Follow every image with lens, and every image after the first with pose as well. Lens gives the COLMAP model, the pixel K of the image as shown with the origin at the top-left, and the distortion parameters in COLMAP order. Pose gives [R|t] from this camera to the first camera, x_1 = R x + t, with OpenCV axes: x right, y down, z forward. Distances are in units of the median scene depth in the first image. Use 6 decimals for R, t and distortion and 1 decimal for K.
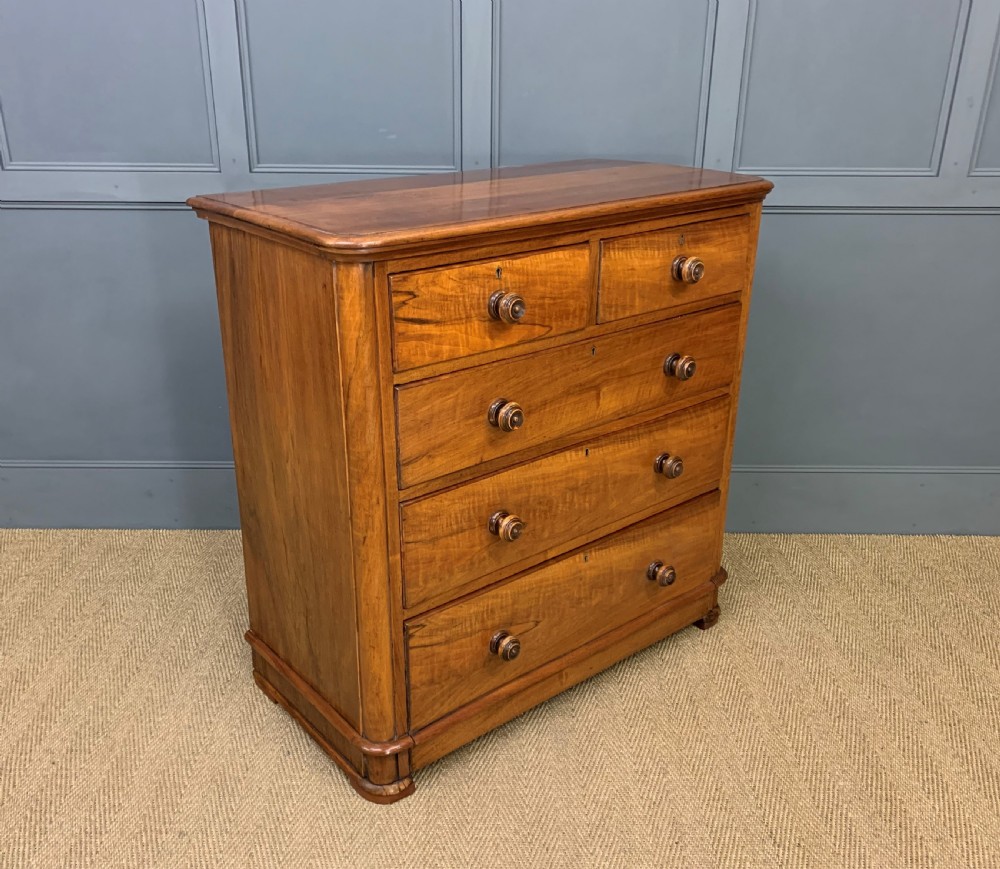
lens RADIAL K [[993.3, 0, 498.2], [0, 993.3, 452.3], [0, 0, 1]] dist [0.145901, 0.000893]
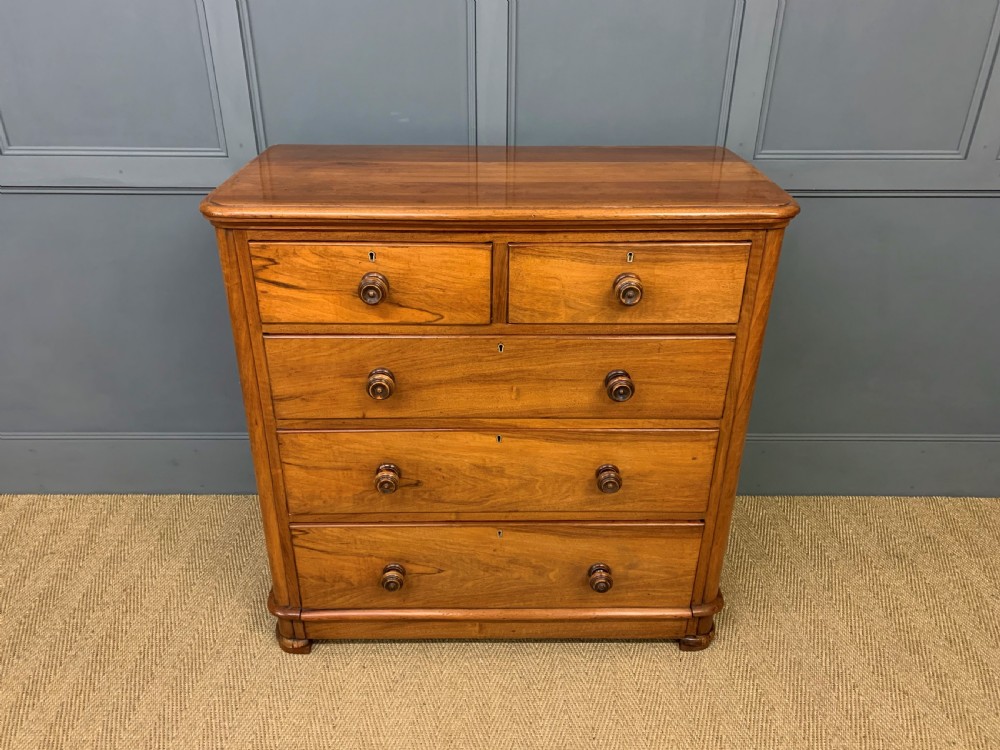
lens RADIAL K [[800.9, 0, 497.8], [0, 800.9, 374.2], [0, 0, 1]] dist [0.064546, -0.056743]
pose [[0.776743, 0.292887, -0.557573, 0.587794], [-0.245684, 0.956062, 0.159952, -0.217420], [0.579922, 0.012745, 0.814572, 0.358093]]
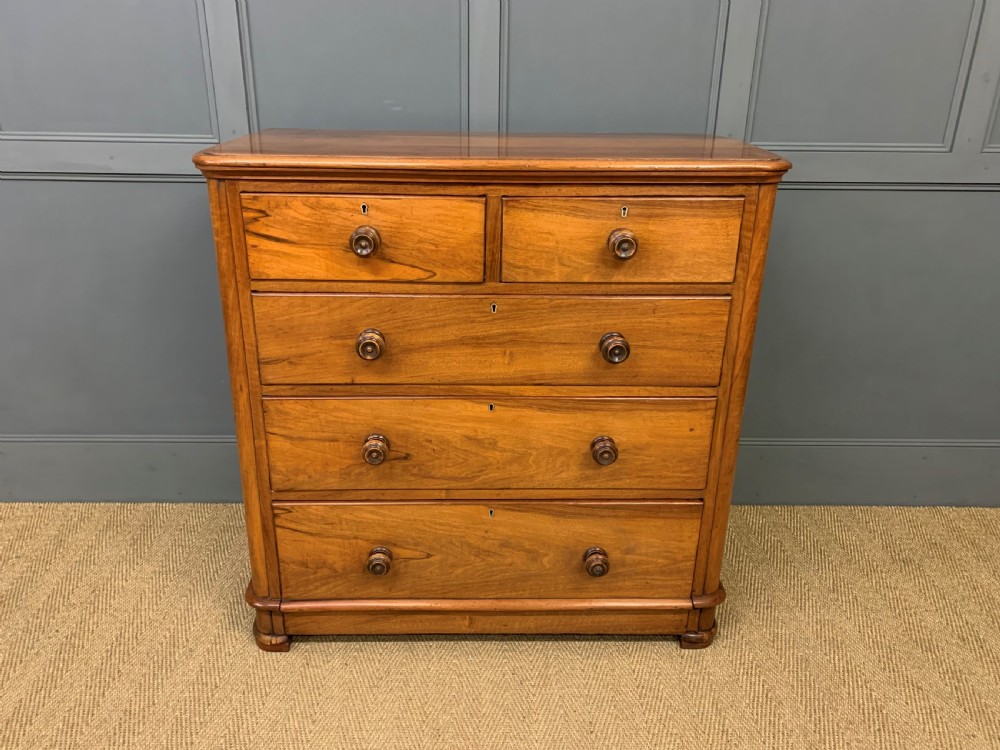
lens RADIAL K [[818.2, 0, 496.2], [0, 818.2, 371.3], [0, 0, 1]] dist [0.067756, -0.061288]
pose [[0.784259, 0.236385, -0.573637, 0.616151], [-0.249812, 0.966627, 0.056792, -0.092409], [0.567918, 0.098762, 0.817138, 0.361835]]
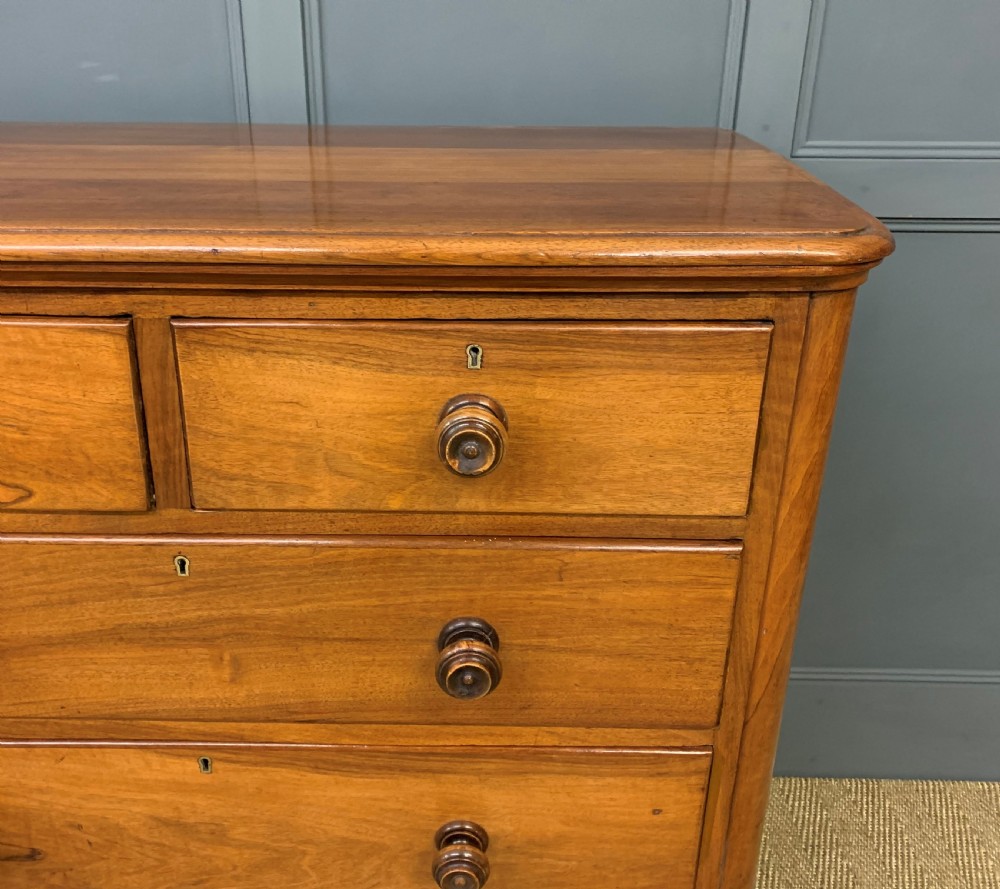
lens RADIAL K [[1004.8, 0, 480.6], [0, 1004.8, 408.1], [0, 0, 1]] dist [0.162461, -0.464669]
pose [[0.766112, 0.262141, -0.586817, 0.454058], [-0.254465, 0.962145, 0.097593, -0.254478], [0.590187, 0.074557, 0.803817, 0.767926]]
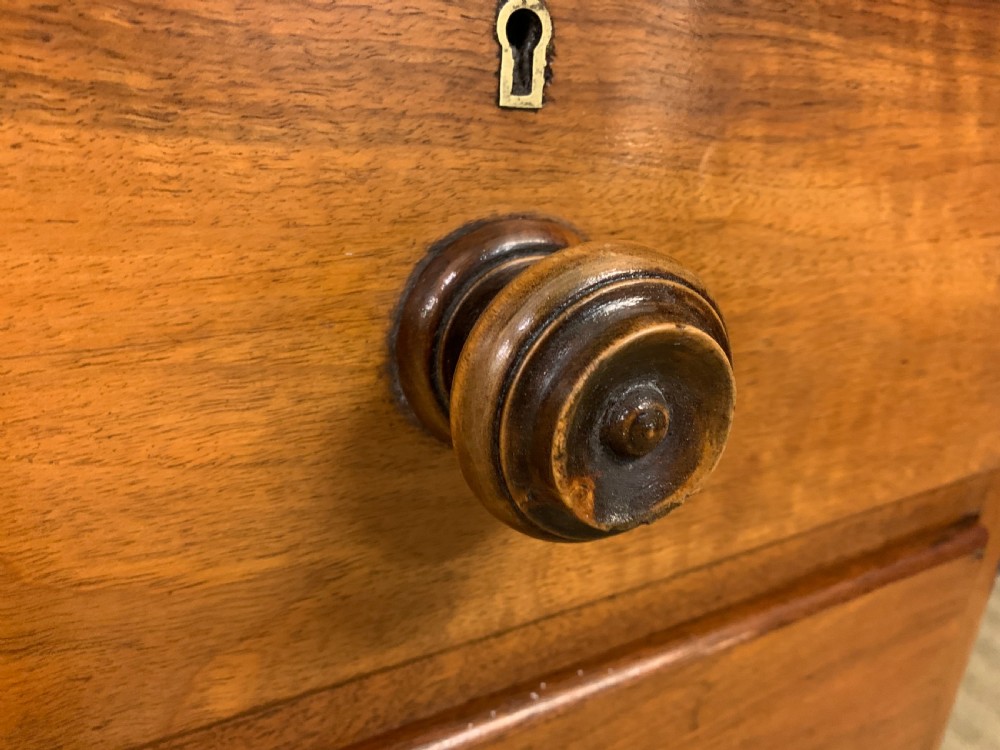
lens RADIAL K [[800.9, 0, 497.8], [0, 800.9, 374.2], [0, 0, 1]] dist [0.064546, -0.056743]
pose [[0.981080, 0.103766, -0.163447, 0.216834], [-0.108761, 0.993827, -0.021887, -0.198639], [0.160167, 0.039250, 0.986309, 1.017833]]
